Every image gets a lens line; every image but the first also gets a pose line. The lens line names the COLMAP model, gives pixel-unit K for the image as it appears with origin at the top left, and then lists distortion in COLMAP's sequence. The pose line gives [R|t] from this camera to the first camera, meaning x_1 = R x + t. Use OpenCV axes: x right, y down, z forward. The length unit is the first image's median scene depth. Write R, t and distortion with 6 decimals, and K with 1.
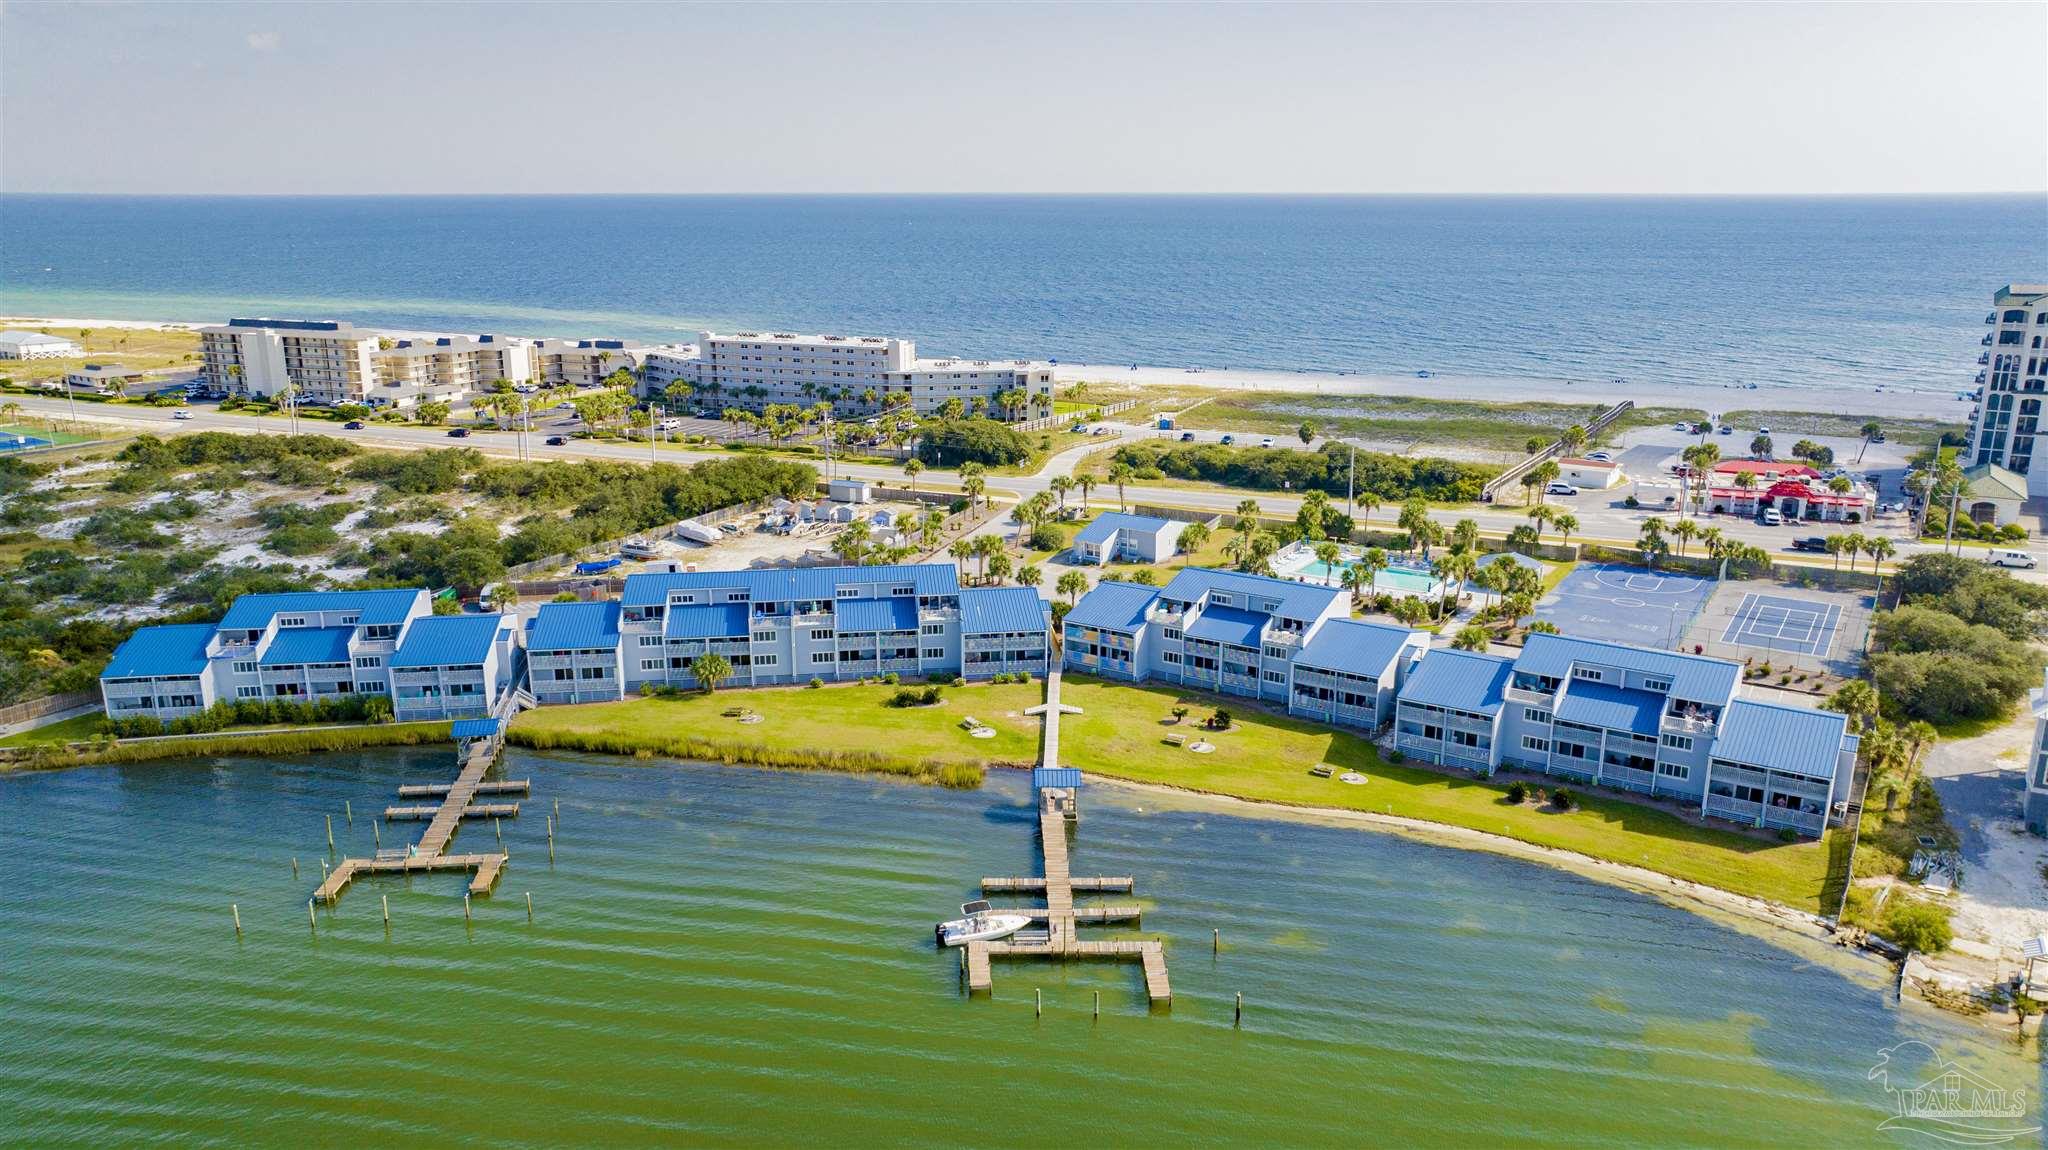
lens RADIAL K [[1447.9, 0, 1031.3], [0, 1447.9, 569.1], [0, 0, 1]] dist [-0.039751, 0.061859]
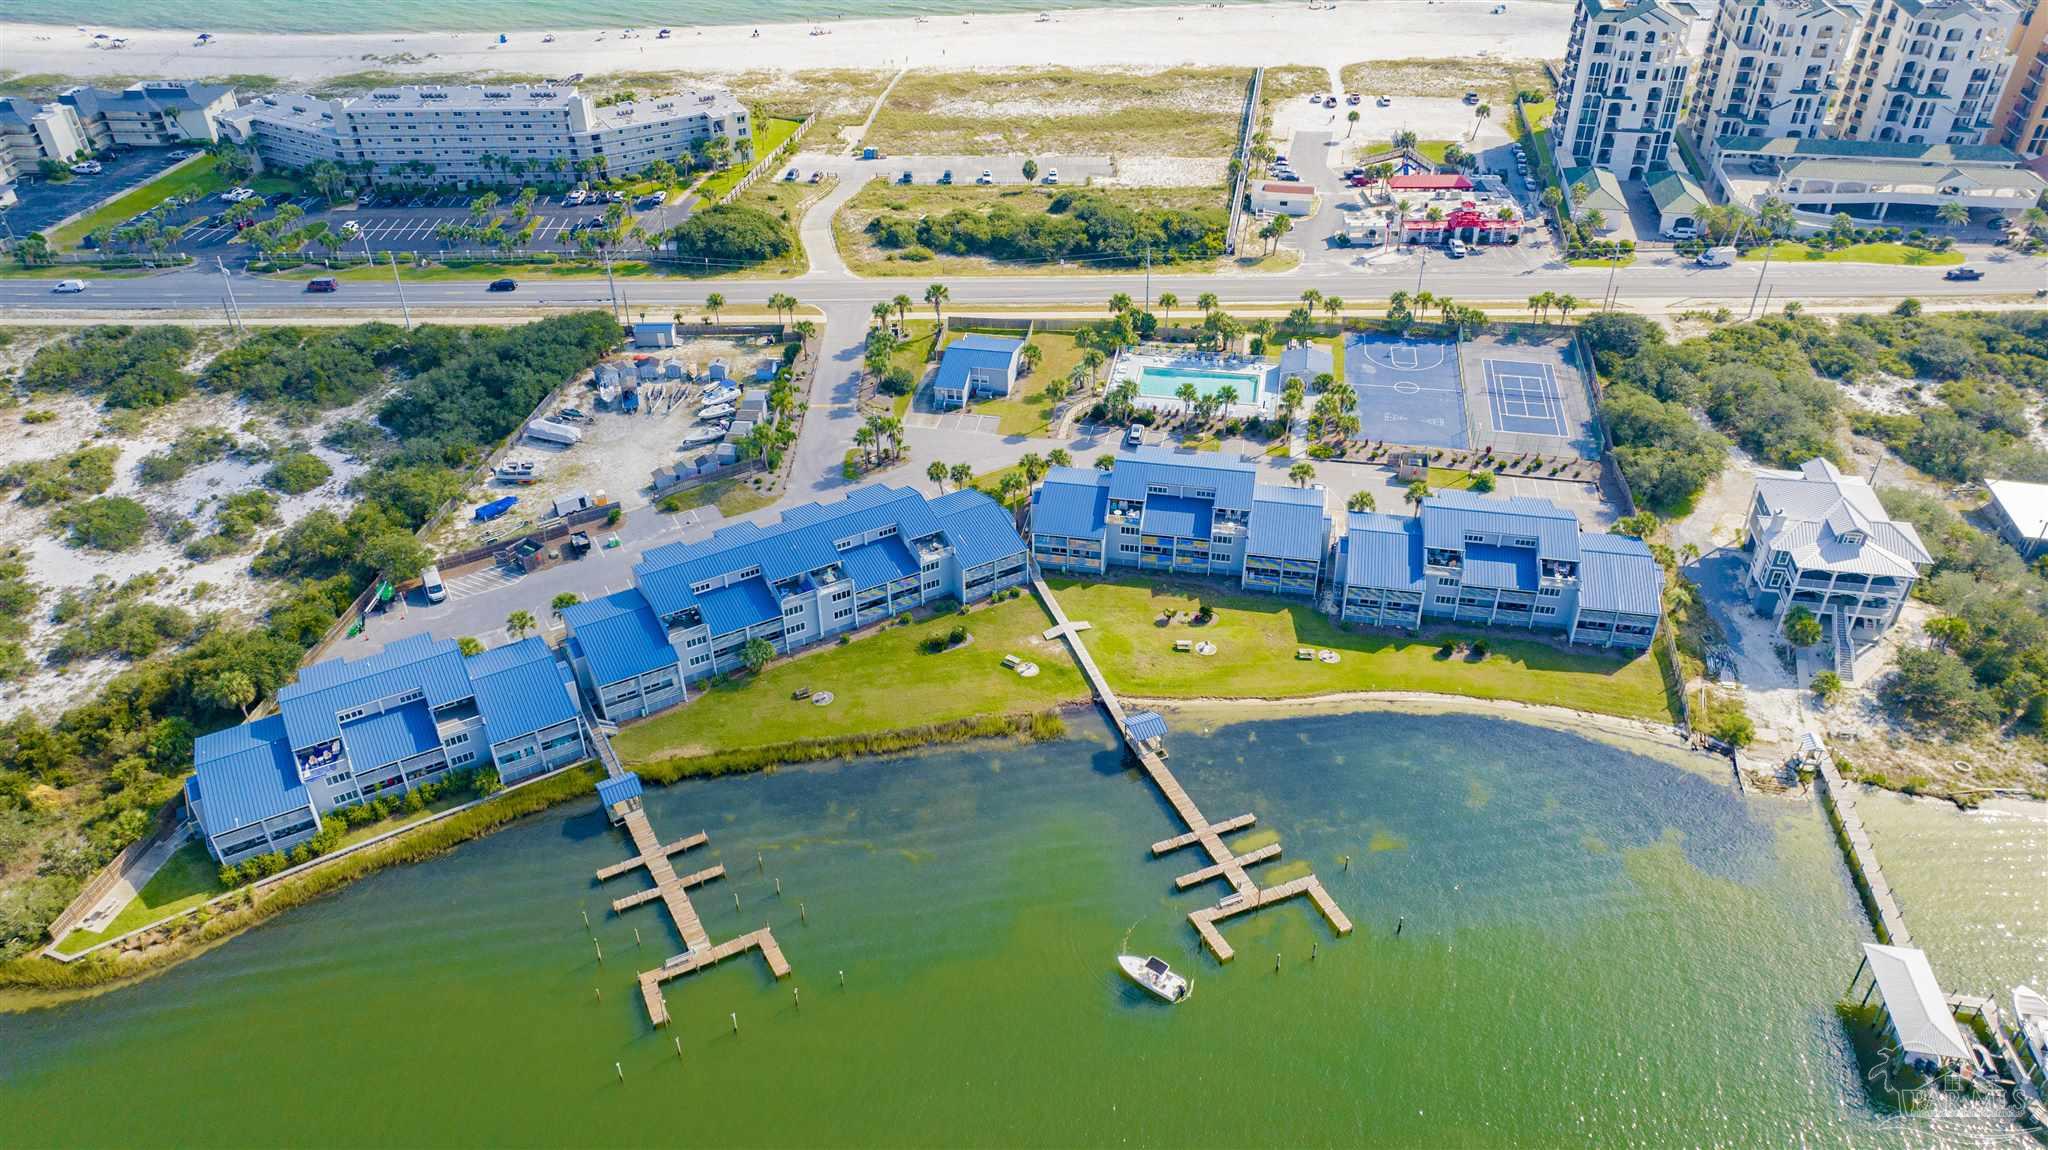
lens RADIAL K [[1447.9, 0, 1031.3], [0, 1447.9, 569.1], [0, 0, 1]] dist [-0.039751, 0.061859]
pose [[0.927044, -0.217087, 0.305717, -0.368878], [0.100691, 0.929534, 0.354723, -0.377849], [-0.361180, -0.298061, 0.883577, -0.031330]]
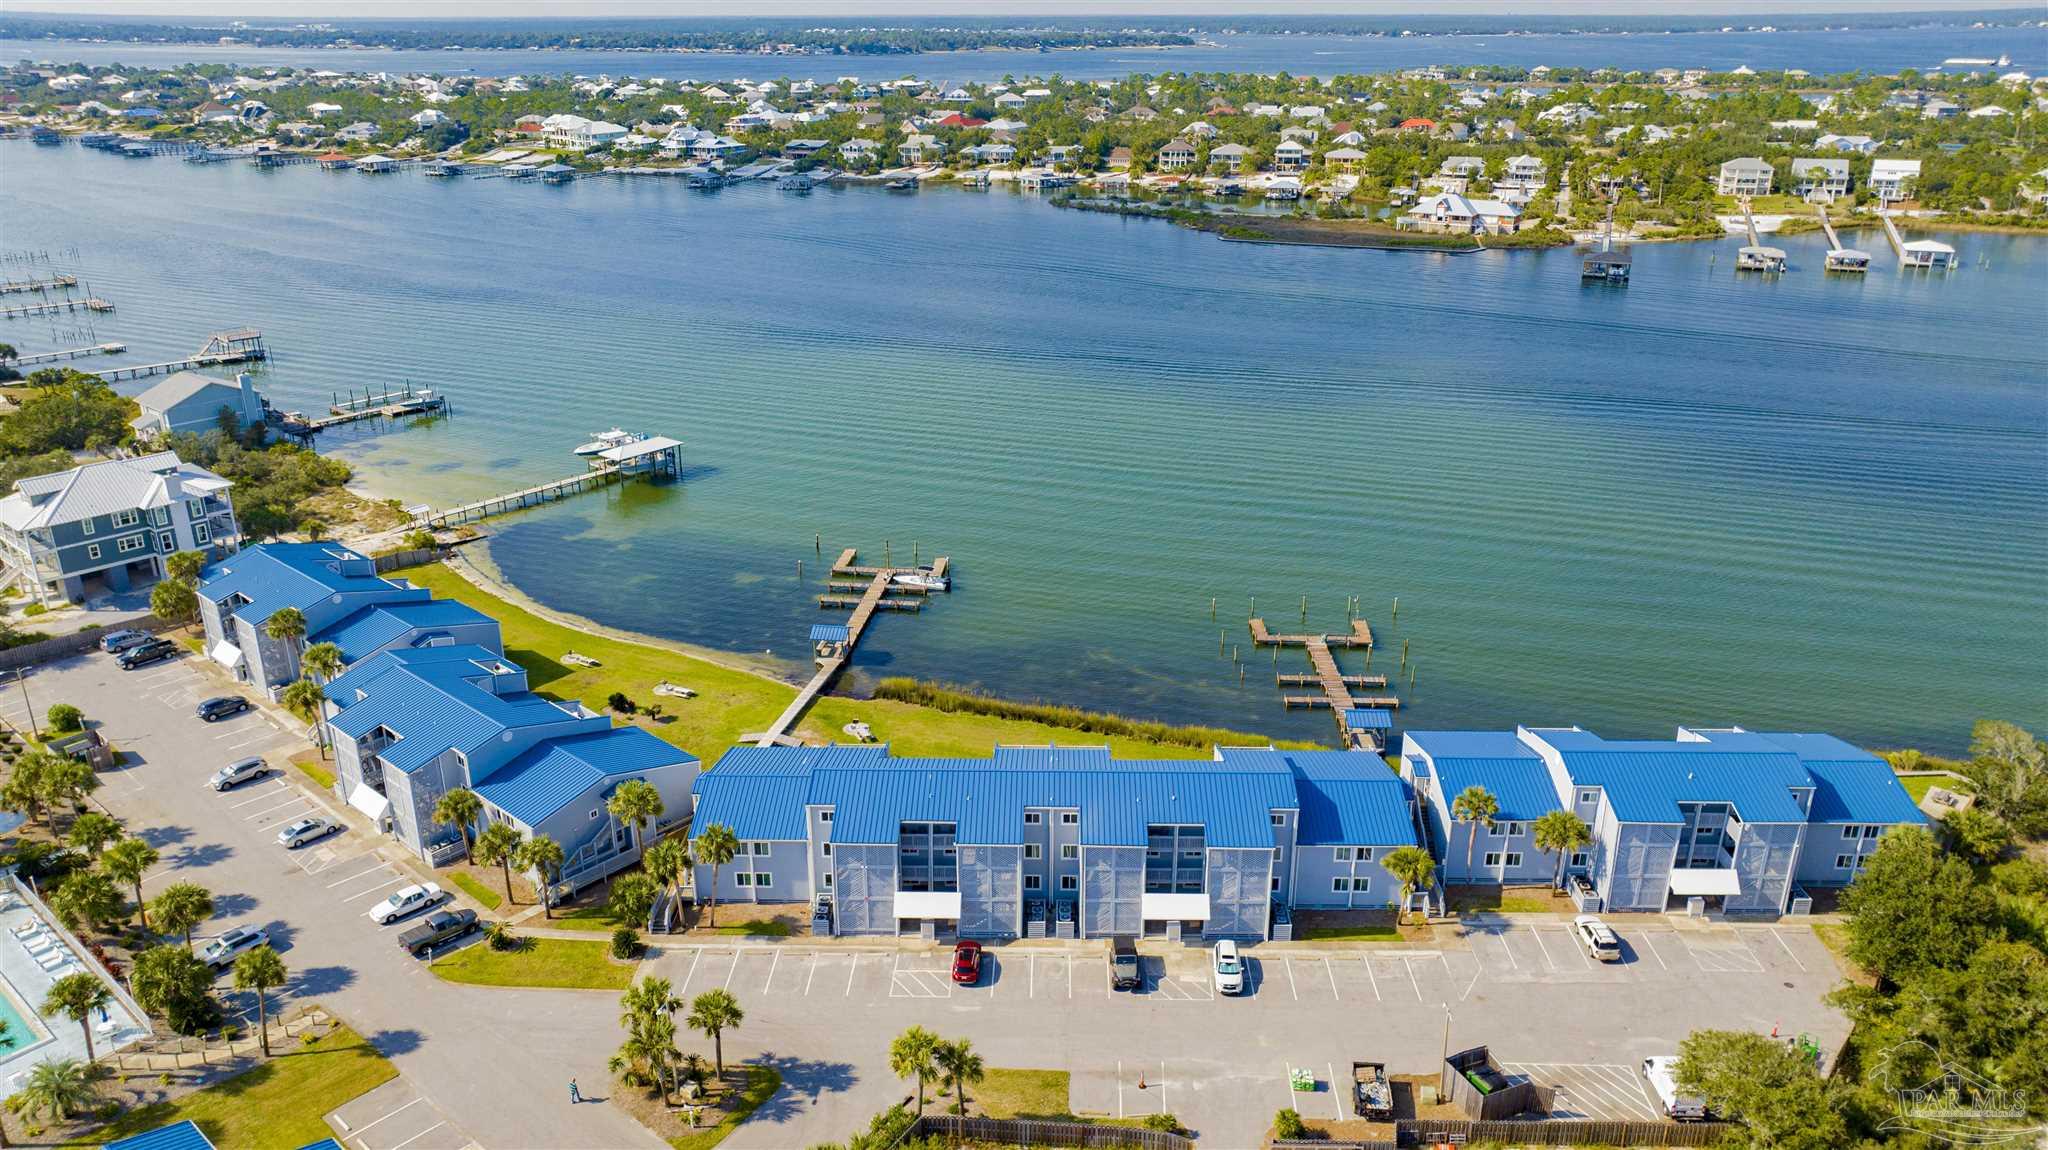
lens RADIAL K [[1447.9, 0, 1031.3], [0, 1447.9, 569.1], [0, 0, 1]] dist [-0.039751, 0.061859]
pose [[-0.988789, -0.051021, 0.140335, -0.274570], [0.041033, 0.810790, 0.583896, -0.523432], [-0.143573, 0.583109, -0.799607, 1.657233]]
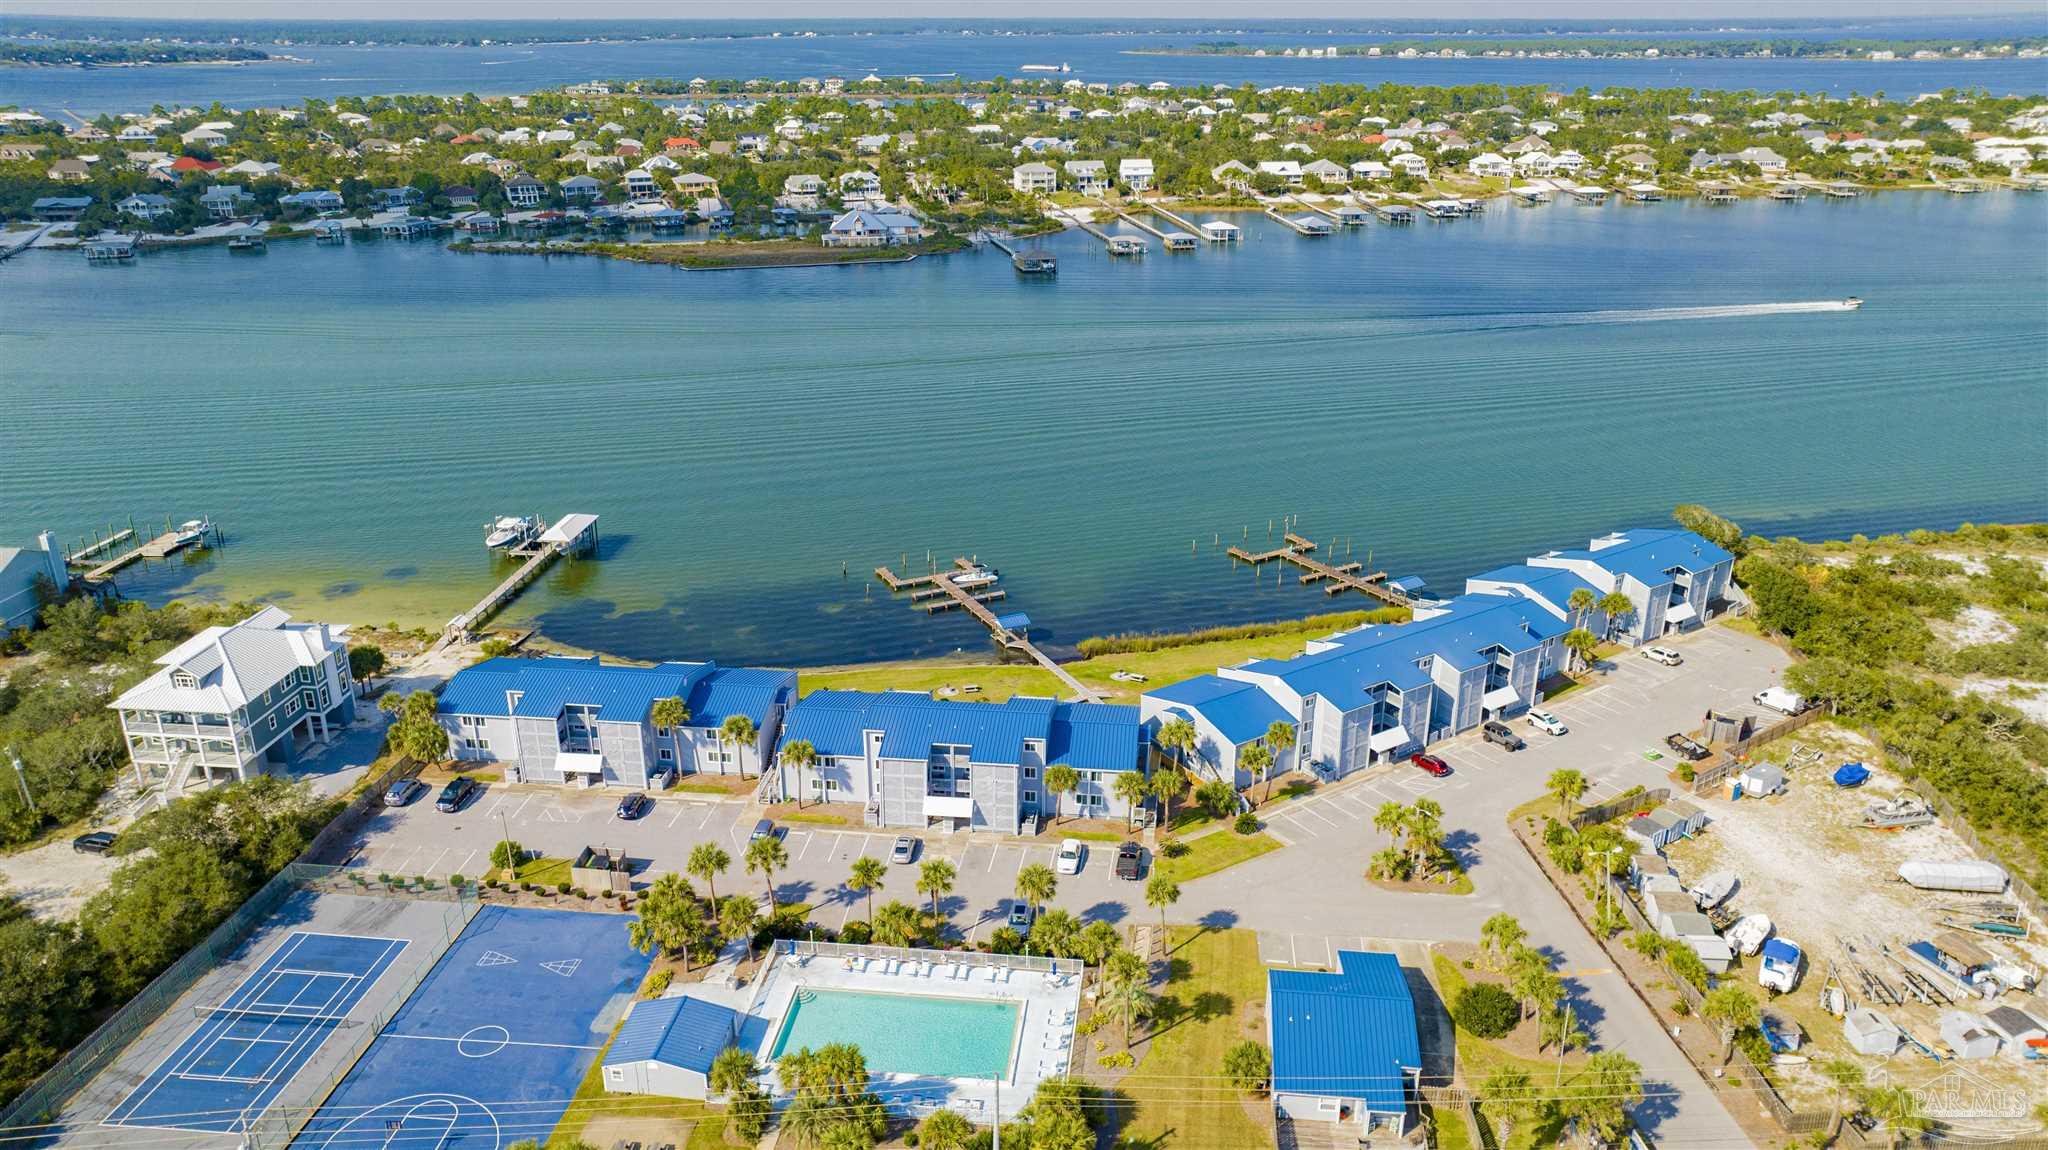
lens RADIAL K [[1447.9, 0, 1031.3], [0, 1447.9, 569.1], [0, 0, 1]] dist [-0.039751, 0.061859]
pose [[-0.898187, 0.158815, -0.409924, 0.518362], [-0.111243, 0.820008, 0.561437, -0.639010], [0.425305, 0.549877, -0.718854, 1.769519]]
